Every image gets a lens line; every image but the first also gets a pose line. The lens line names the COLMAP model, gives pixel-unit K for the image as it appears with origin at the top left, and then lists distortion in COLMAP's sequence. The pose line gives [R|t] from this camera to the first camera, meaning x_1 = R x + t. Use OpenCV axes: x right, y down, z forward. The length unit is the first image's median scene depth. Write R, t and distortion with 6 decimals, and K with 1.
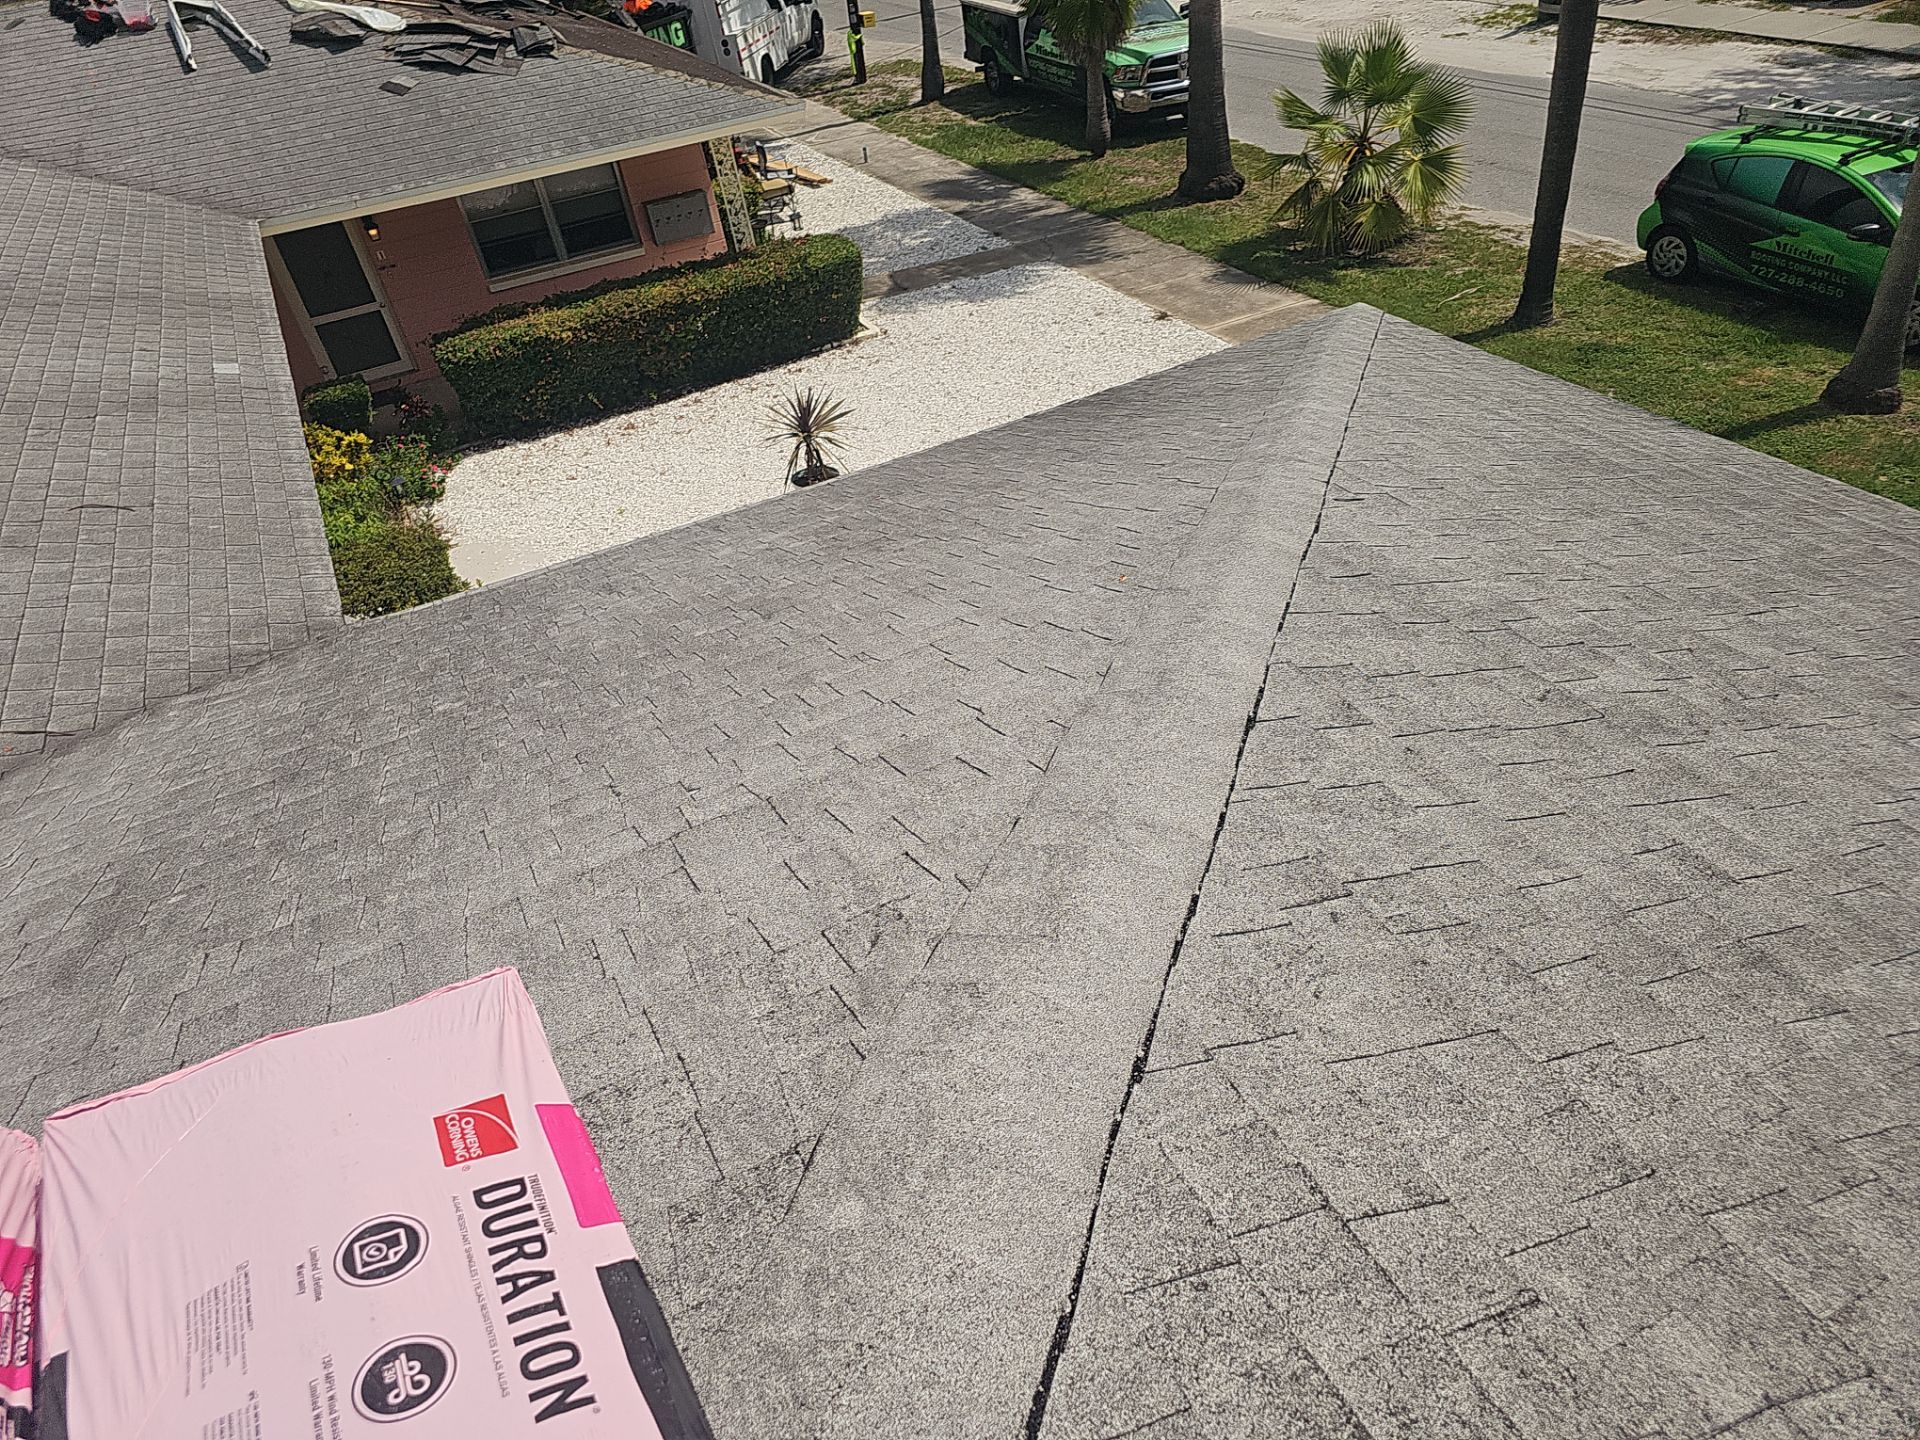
lens RADIAL K [[1244.6, 0, 960.0], [0, 1244.6, 720.0], [0, 0, 1]] dist [0.050994, -0.034235]
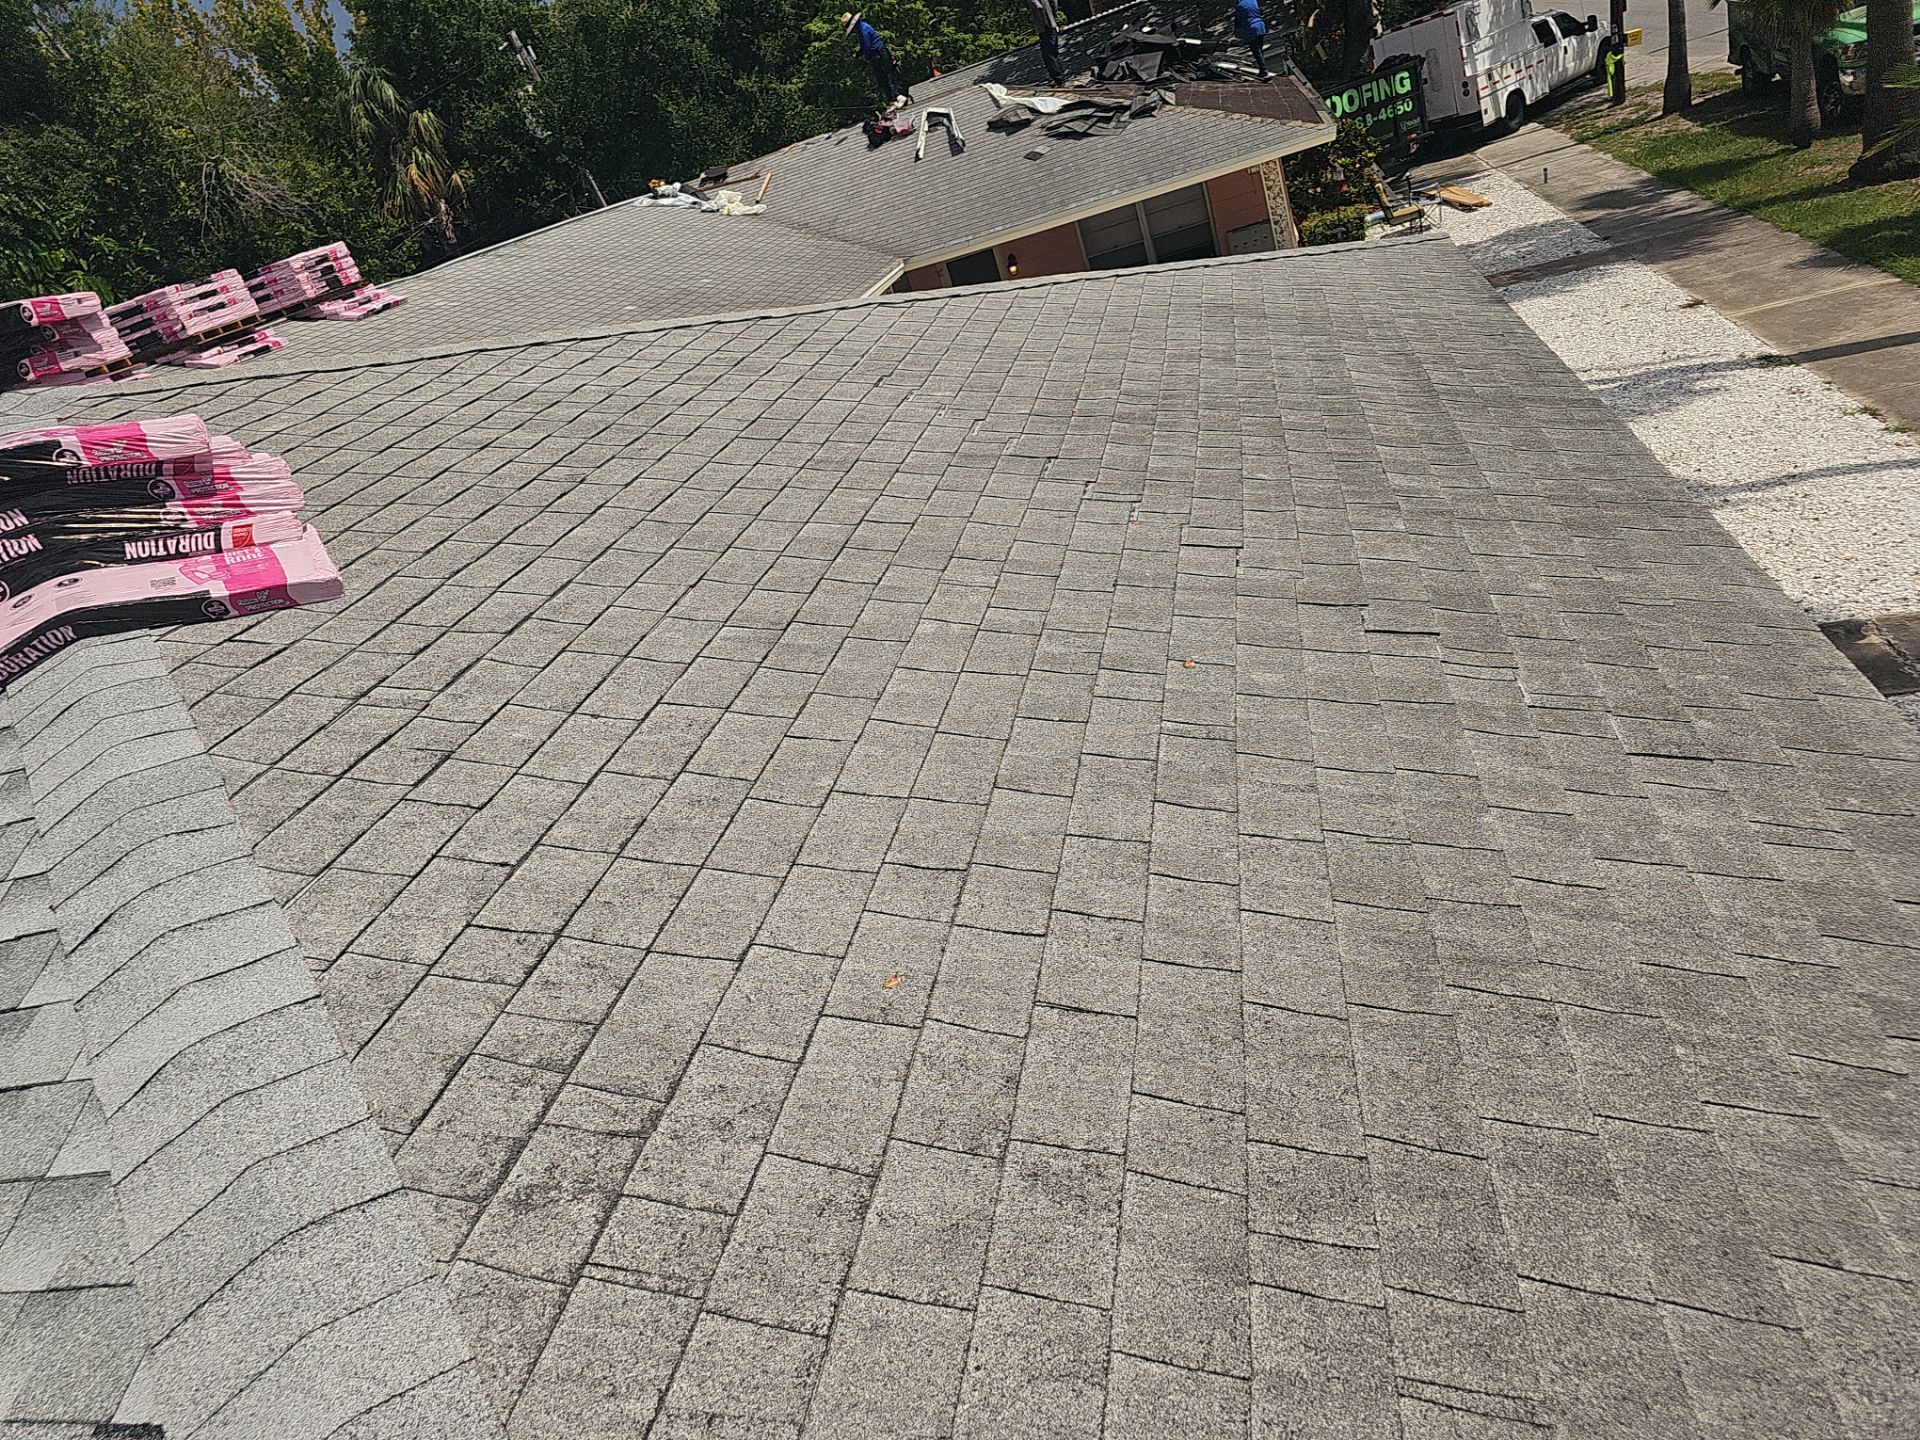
lens RADIAL K [[1244.6, 0, 960.0], [0, 1244.6, 720.0], [0, 0, 1]] dist [0.050994, -0.034235]
pose [[0.814927, 0.149560, -0.559934, 0.201580], [-0.174909, 0.984549, 0.008413, 0.049312], [0.552541, 0.091081, 0.828494, -0.038825]]
